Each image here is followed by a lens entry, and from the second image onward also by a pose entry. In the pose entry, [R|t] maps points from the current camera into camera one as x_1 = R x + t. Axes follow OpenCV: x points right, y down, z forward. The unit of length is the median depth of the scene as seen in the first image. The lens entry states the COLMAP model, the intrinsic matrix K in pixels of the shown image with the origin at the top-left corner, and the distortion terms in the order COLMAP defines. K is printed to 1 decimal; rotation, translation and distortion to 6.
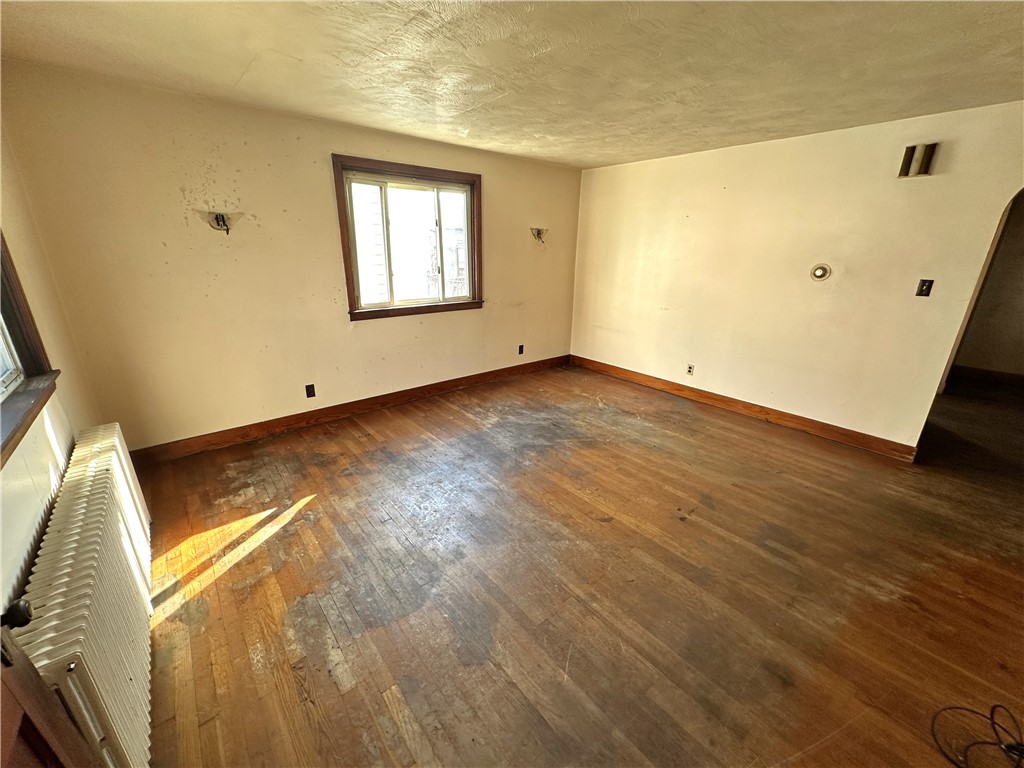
lens RADIAL K [[407.6, 0, 512.0], [0, 407.6, 384.0], [0, 0, 1]] dist [0.000490, 0.000071]
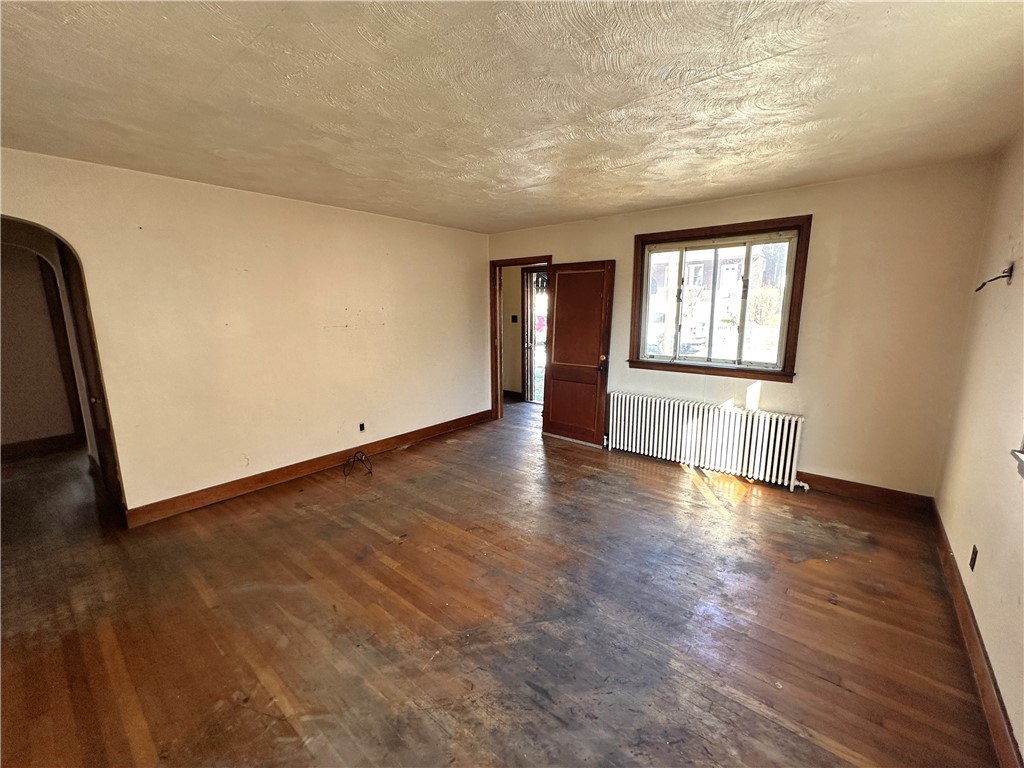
lens RADIAL K [[417.8, 0, 512.0], [0, 417.8, 384.0], [0, 0, 1]] dist [-0.000222, -0.000053]
pose [[-0.983831, 0.027749, -0.176938, 0.242219], [-0.062764, 0.871858, 0.485720, -0.472883], [0.167743, 0.488972, -0.856019, 1.404540]]
